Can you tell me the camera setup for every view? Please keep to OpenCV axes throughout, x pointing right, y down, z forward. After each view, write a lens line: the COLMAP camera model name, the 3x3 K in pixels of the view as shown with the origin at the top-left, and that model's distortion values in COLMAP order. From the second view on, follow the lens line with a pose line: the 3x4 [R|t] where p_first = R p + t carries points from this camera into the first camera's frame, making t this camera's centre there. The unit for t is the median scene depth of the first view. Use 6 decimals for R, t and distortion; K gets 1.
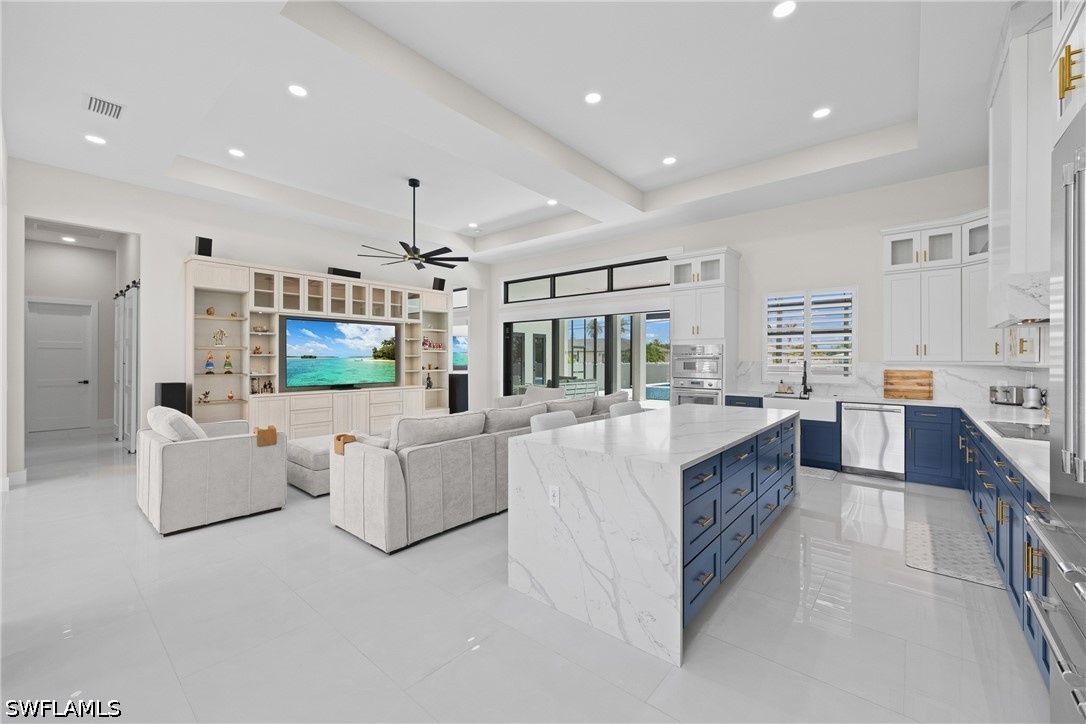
lens RADIAL K [[438.4, 0, 539.3], [0, 438.4, 358.1], [0, 0, 1]] dist [-0.004999, 0.003400]
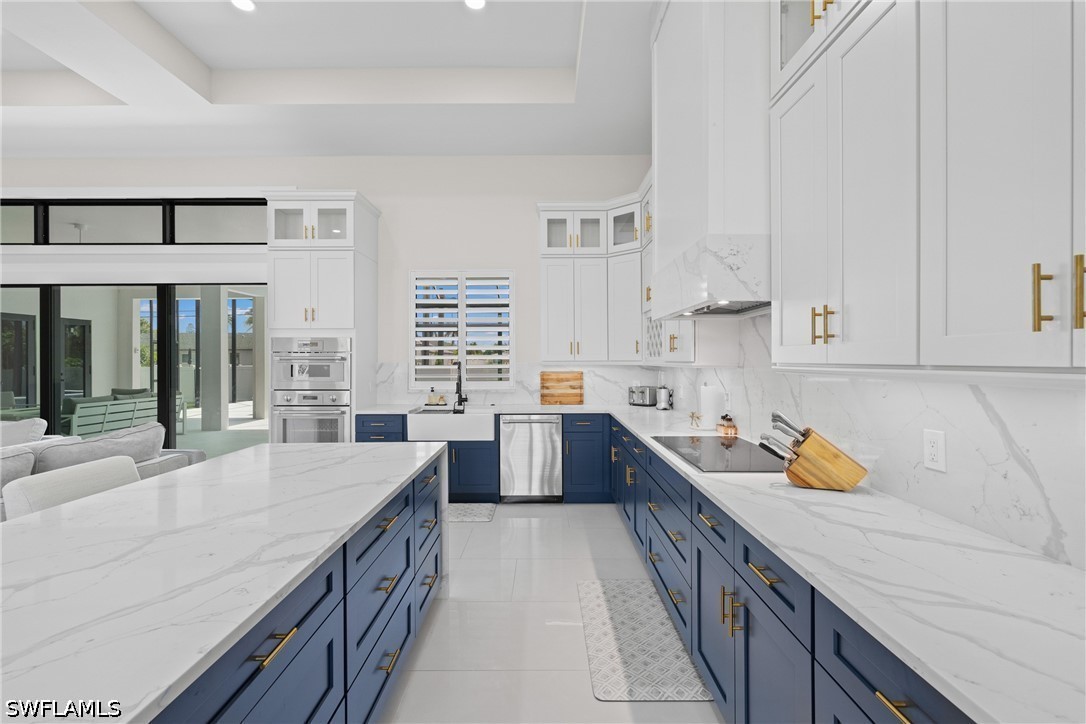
lens RADIAL K [[473.2, 0, 543.6], [0, 473.2, 360.2], [0, 0, 1]] dist [0.003495, -0.000072]
pose [[0.759777, -0.006141, 0.650155, 0.202189], [0.003957, 0.999981, 0.004820, 0.000350], [-0.650172, -0.001089, 0.759787, 0.308199]]
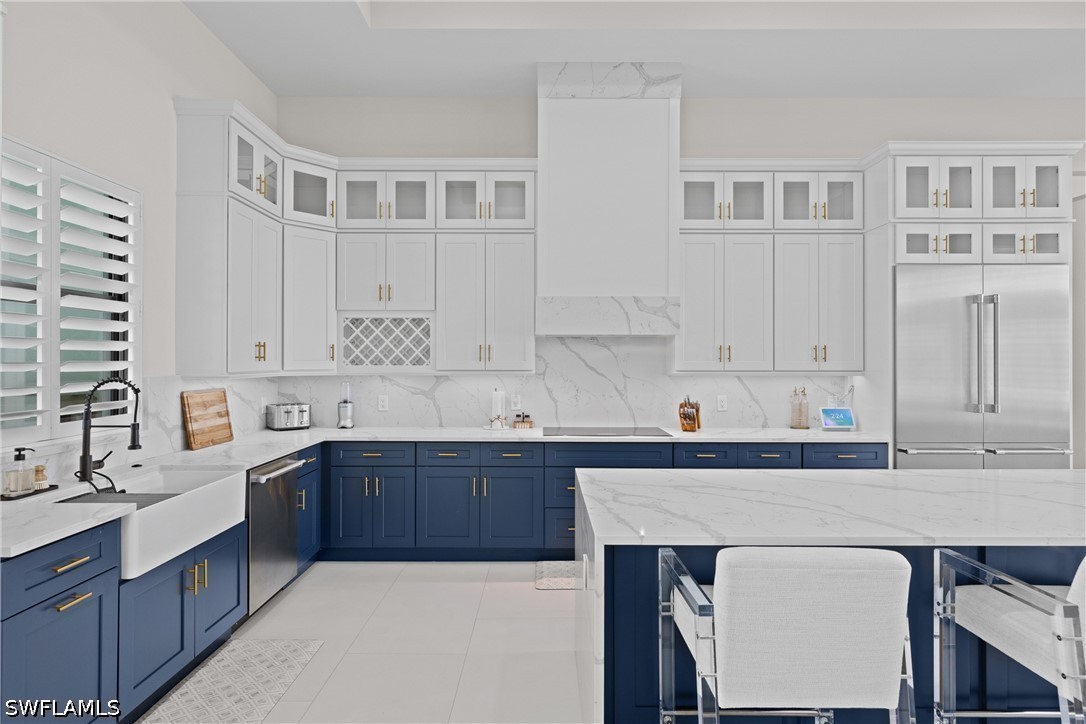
lens RADIAL K [[583.7, 0, 540.8], [0, 583.7, 358.8], [0, 0, 1]] dist [0.010071, 0.001013]
pose [[-0.649744, -0.000588, 0.760152, 0.061851], [-0.003991, 0.999989, -0.002638, -0.008760], [-0.760142, -0.004747, -0.649739, 1.156642]]
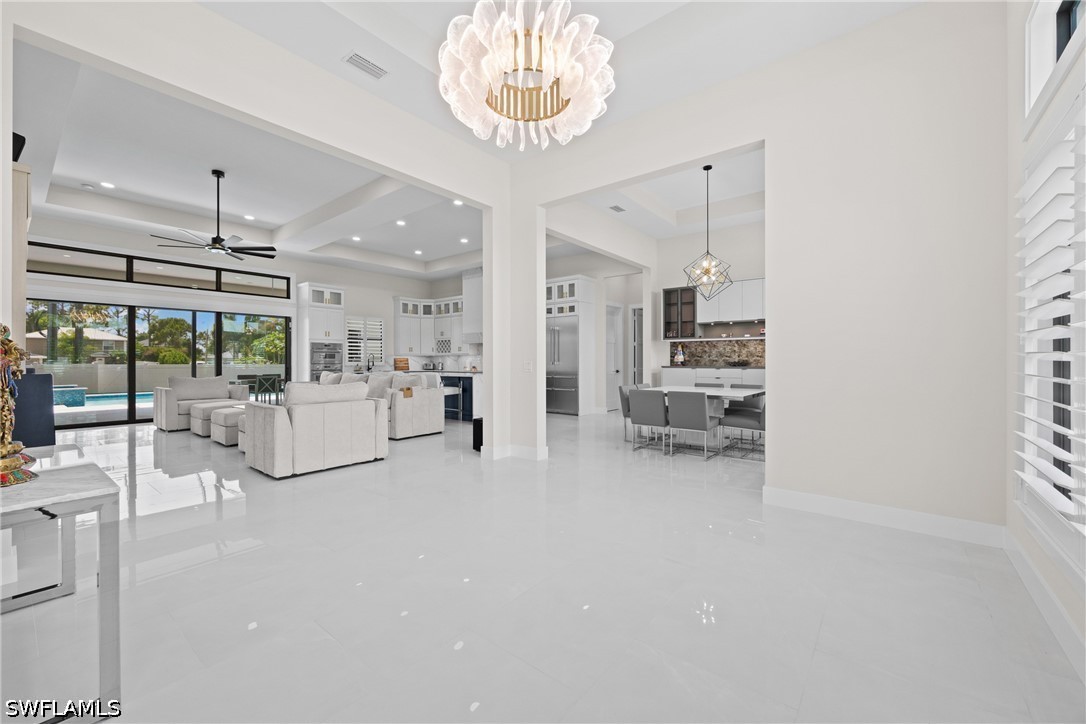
lens RADIAL K [[438.4, 0, 534.2], [0, 438.4, 361.6], [0, 0, 1]] dist [-0.004999, 0.003400]
pose [[-0.012562, -0.002373, 0.999918, -1.526232], [-0.000215, 0.999997, 0.002371, 0.040417], [-0.999921, -0.000186, -0.012562, 0.320211]]
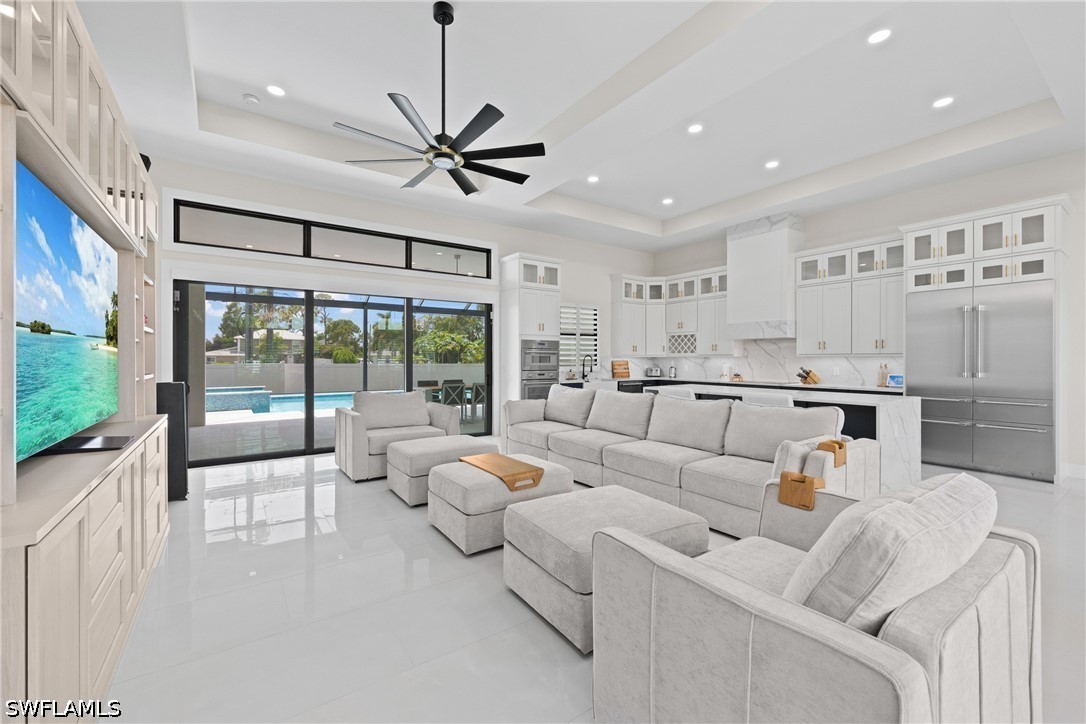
lens RADIAL K [[438.4, 0, 537.8], [0, 438.4, 362.4], [0, 0, 1]] dist [-0.004999, 0.003400]
pose [[0.254592, -0.010973, 0.966986, -0.883797], [-0.001493, 0.999930, 0.011740, 0.015709], [-0.967047, -0.004432, 0.254558, 0.882447]]
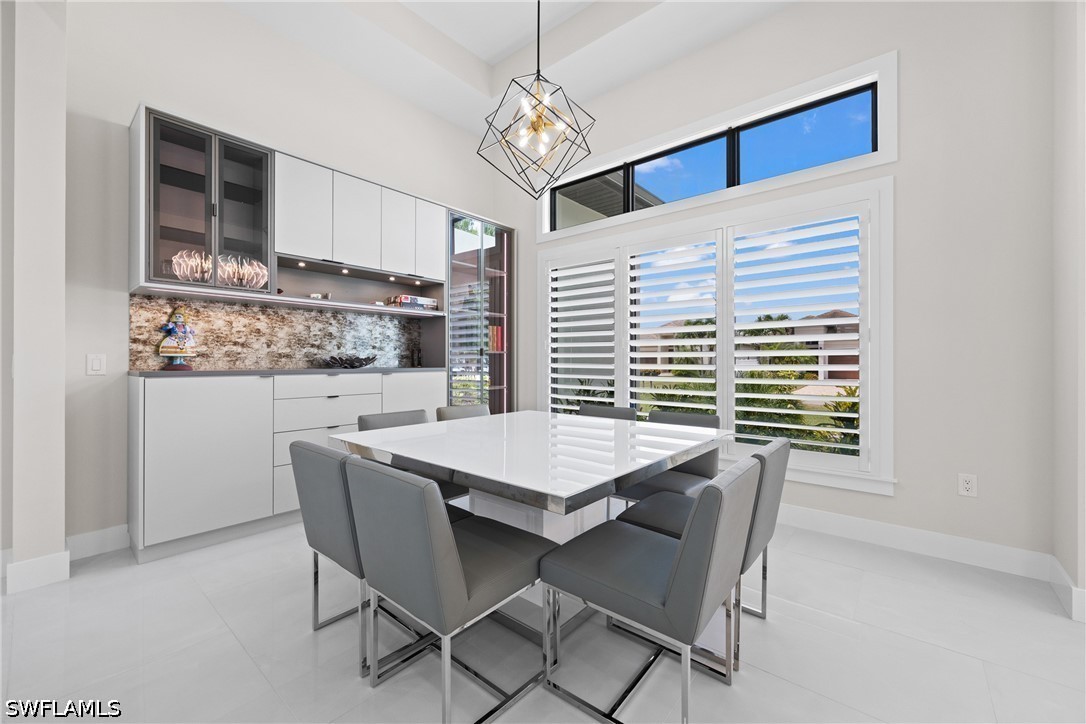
lens RADIAL K [[438.4, 0, 540.6], [0, 438.4, 357.7], [0, 0, 1]] dist [-0.004999, 0.003400]
pose [[-0.999905, -0.004551, -0.013038, -0.374283], [-0.004555, 0.999990, 0.000236, 0.041531], [0.013036, 0.000295, -0.999915, 0.293437]]
